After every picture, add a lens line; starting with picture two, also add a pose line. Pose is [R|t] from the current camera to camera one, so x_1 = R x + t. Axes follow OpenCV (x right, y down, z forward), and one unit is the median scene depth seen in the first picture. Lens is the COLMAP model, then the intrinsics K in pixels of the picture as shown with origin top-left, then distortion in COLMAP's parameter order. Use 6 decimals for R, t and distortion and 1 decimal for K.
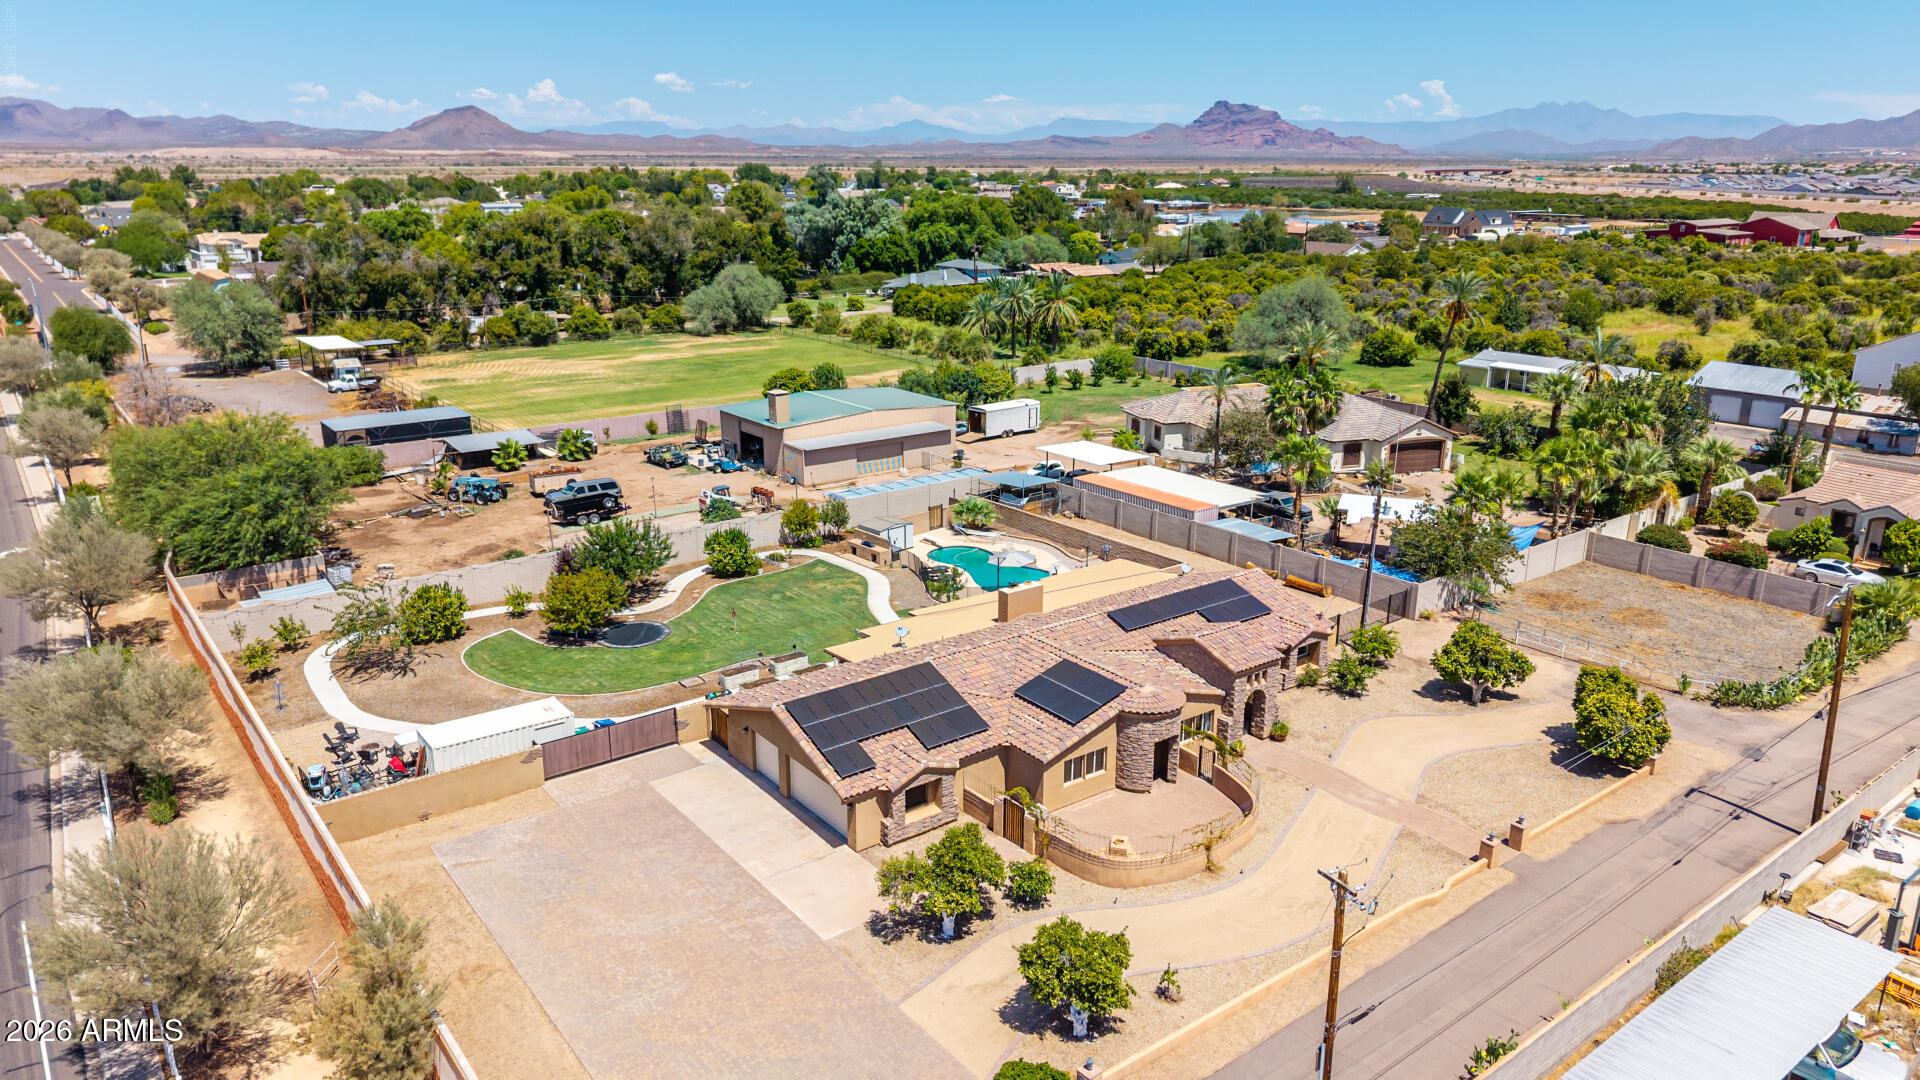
lens RADIAL K [[1255.5, 0, 959.9], [0, 1255.5, 604.4], [0, 0, 1]] dist [0.055630, -0.082322]
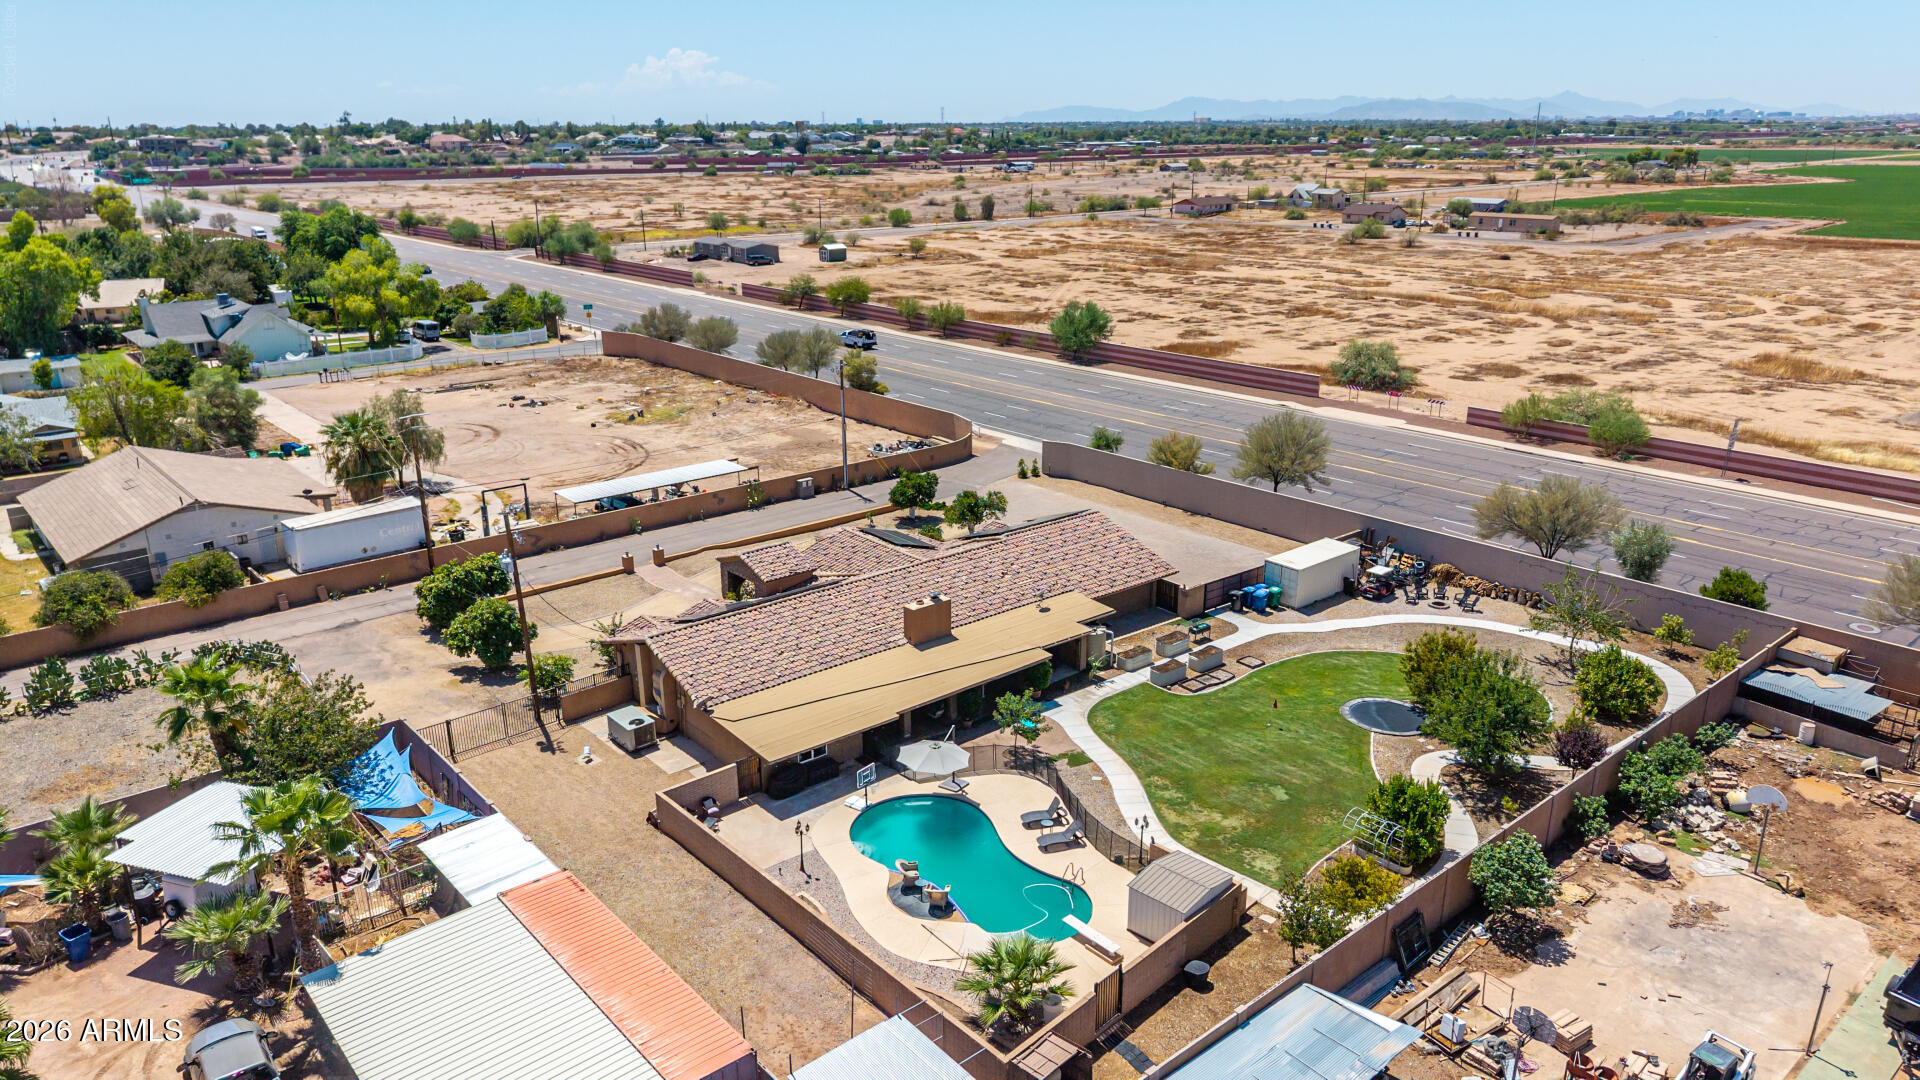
lens RADIAL K [[1281.1, 0, 953.7], [0, 1281.1, 542.0], [0, 0, 1]] dist [0.067270, -0.093443]
pose [[-0.999075, 0.017388, -0.039330, 0.025076], [-0.010239, 0.792120, 0.610279, -0.242165], [0.041766, 0.610118, -0.791209, 0.655102]]
